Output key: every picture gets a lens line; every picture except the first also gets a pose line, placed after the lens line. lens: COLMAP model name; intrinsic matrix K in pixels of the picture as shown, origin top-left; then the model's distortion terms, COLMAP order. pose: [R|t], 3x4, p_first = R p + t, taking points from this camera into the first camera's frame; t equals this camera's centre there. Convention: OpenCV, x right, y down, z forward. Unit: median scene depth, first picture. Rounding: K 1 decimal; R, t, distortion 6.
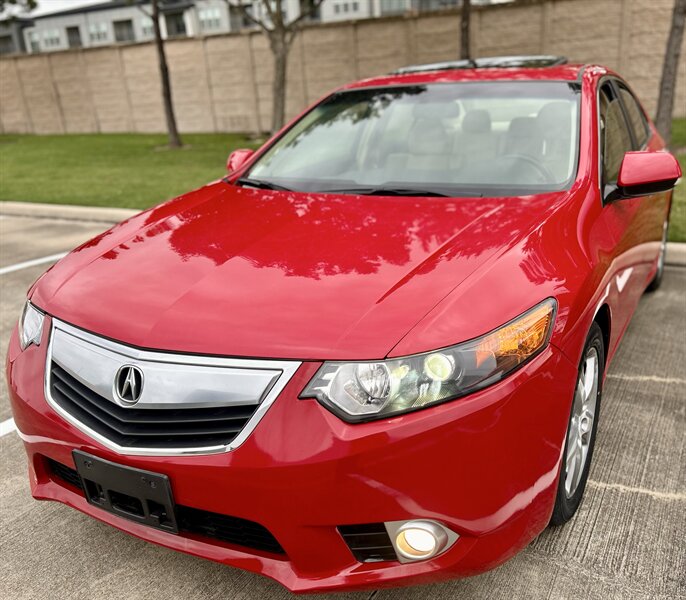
lens RADIAL K [[622.5, 0, 378.6], [0, 622.5, 322.7], [0, 0, 1]] dist [0.016750, 0.000000]
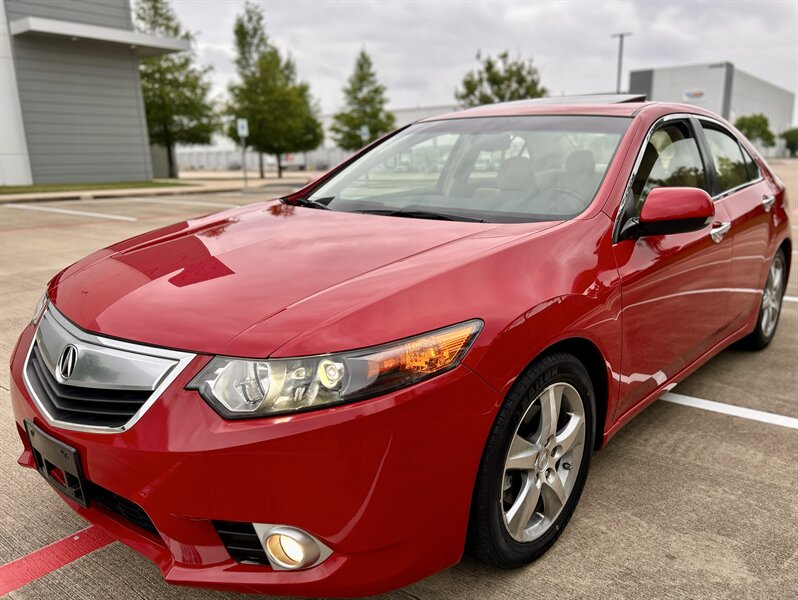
lens RADIAL K [[615.8, 0, 430.1], [0, 615.8, 323.2], [0, 0, 1]] dist [0.022888, -0.019787]
pose [[0.977967, 0.088518, -0.189062, 0.221856], [-0.100683, 0.993357, -0.055718, 0.015121], [0.182874, 0.073526, 0.980383, 0.032834]]
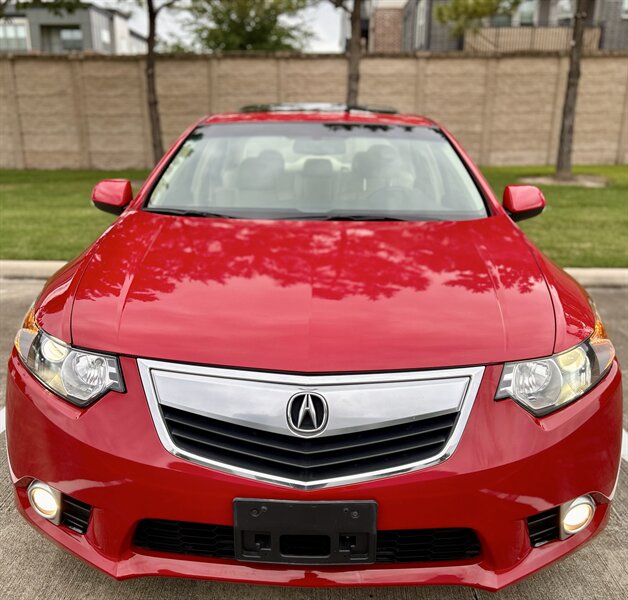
lens RADIAL K [[610.8, 0, 296.2], [0, 610.8, 310.1], [0, 0, 1]] dist [0.014074, 0.000000]
pose [[0.909820, -0.067056, 0.409550, -0.423343], [0.099845, 0.993241, -0.059182, -0.001658], [-0.402813, 0.094736, 0.910366, 0.082444]]
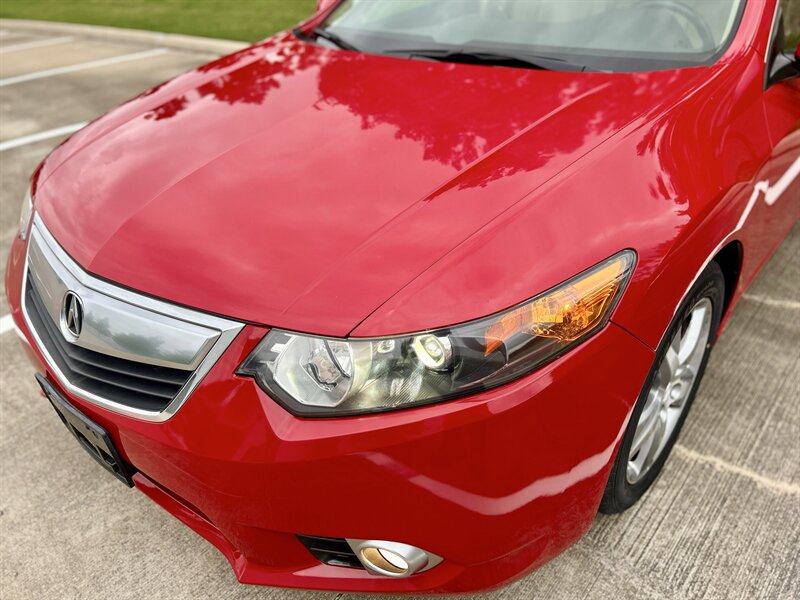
lens RADIAL K [[593.5, 0, 407.5], [0, 593.5, 297.7], [0, 0, 1]] dist [0.027022, -0.025440]
pose [[0.975218, 0.105907, -0.194253, 0.100931], [-0.060018, 0.971701, 0.228461, -0.071348], [0.212952, -0.211140, 0.953977, 0.185337]]
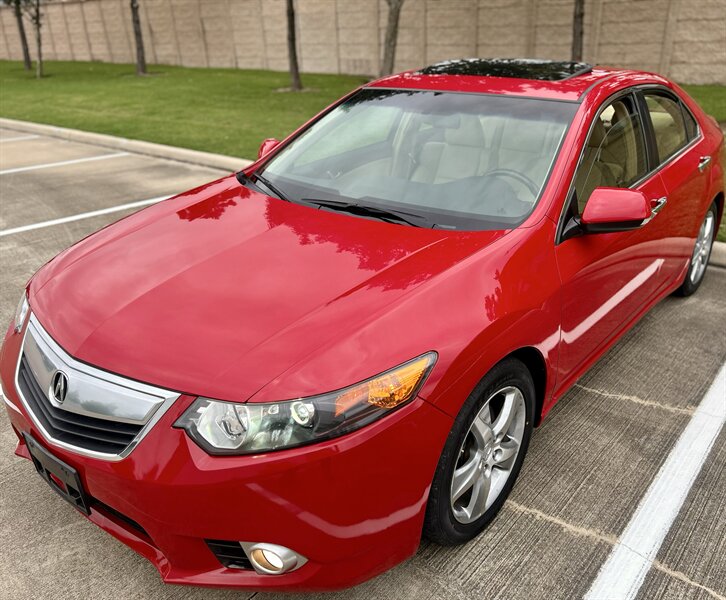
lens RADIAL K [[594.0, 0, 391.0], [0, 594.0, 305.1], [0, 0, 1]] dist [0.030636, -0.030443]
pose [[0.982661, 0.106904, -0.151492, 0.203565], [-0.095199, 0.992031, 0.082537, -0.114192], [0.159108, -0.066684, 0.985006, -0.005411]]
